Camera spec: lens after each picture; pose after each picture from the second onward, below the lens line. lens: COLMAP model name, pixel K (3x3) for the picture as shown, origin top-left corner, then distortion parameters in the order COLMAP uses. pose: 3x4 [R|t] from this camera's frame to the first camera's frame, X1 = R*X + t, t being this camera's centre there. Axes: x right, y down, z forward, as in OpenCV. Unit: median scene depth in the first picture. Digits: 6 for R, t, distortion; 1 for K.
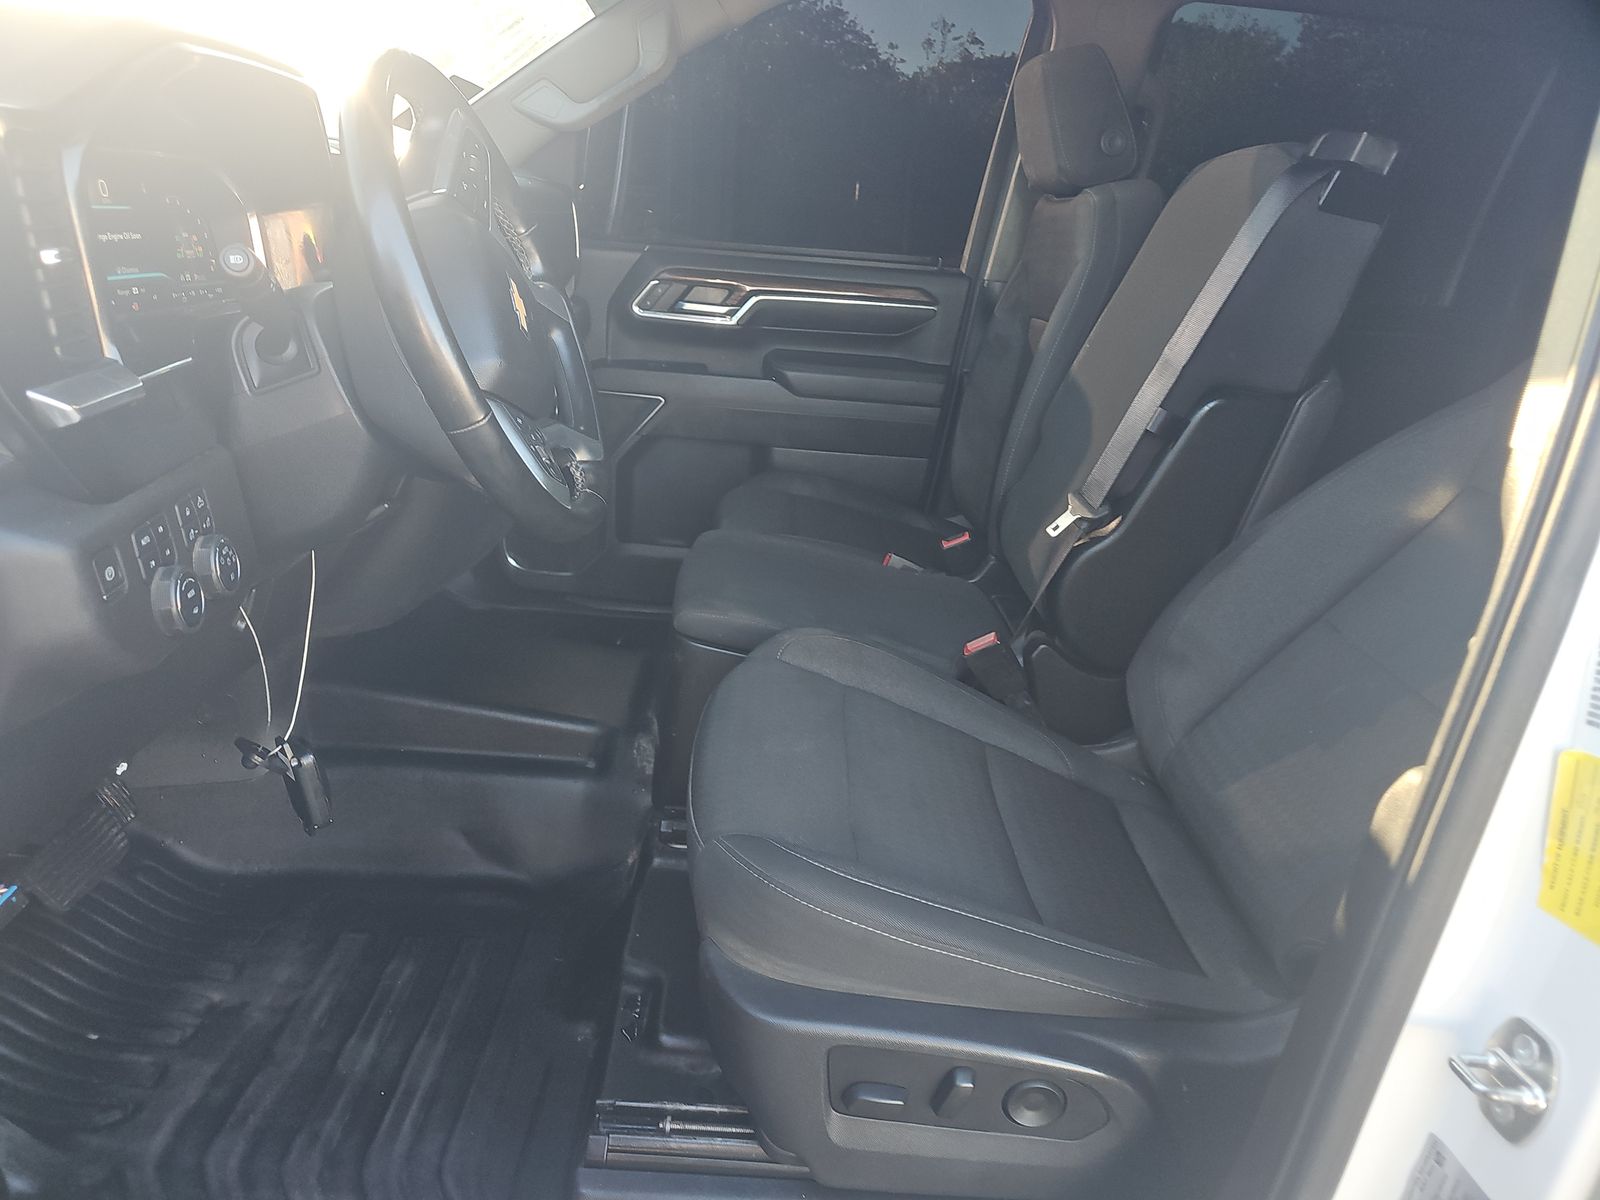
lens RADIAL K [[1090.1, 0, 774.4], [0, 1090.1, 620.8], [0, 0, 1]] dist [0.032515, -0.010247]
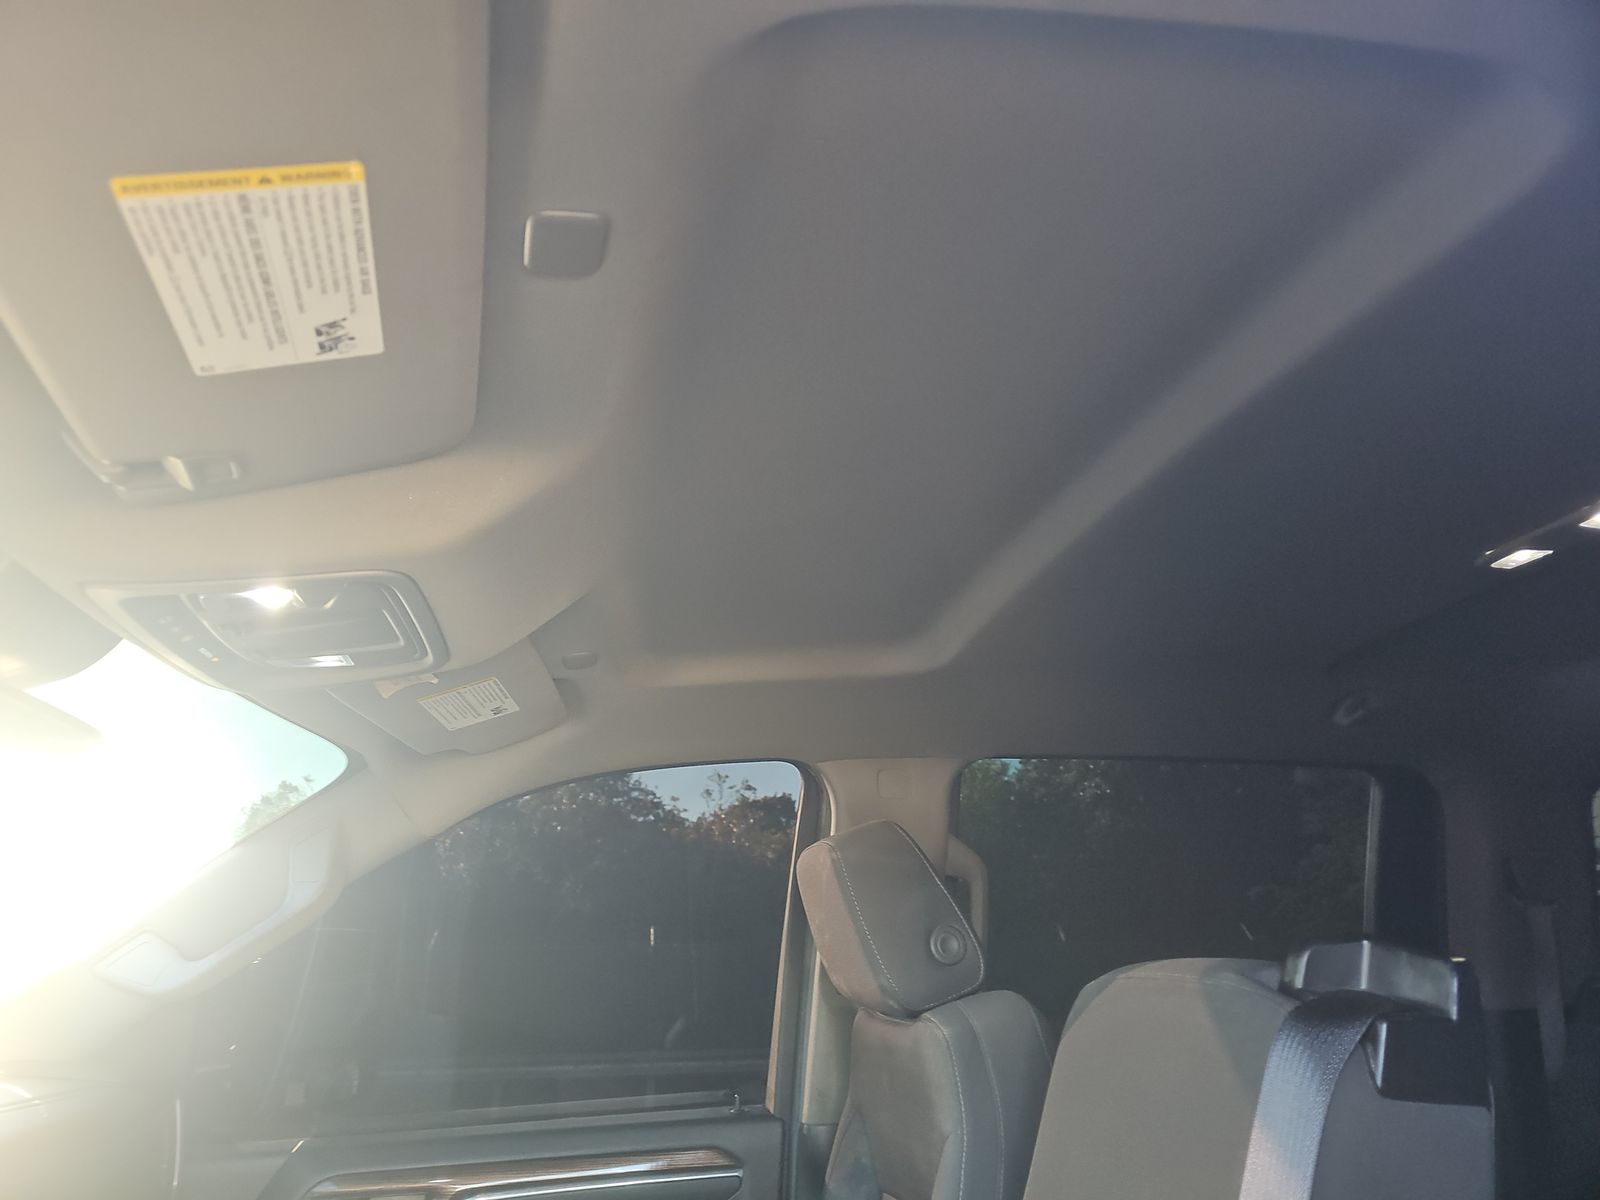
lens RADIAL K [[1090.1, 0, 798.9], [0, 1090.1, 601.0], [0, 0, 1]] dist [0.032515, -0.010247]
pose [[0.974739, -0.057727, 0.215756, 0.055417], [0.177583, 0.786178, -0.591936, -0.153484], [-0.135451, 0.615298, 0.776570, 0.241488]]
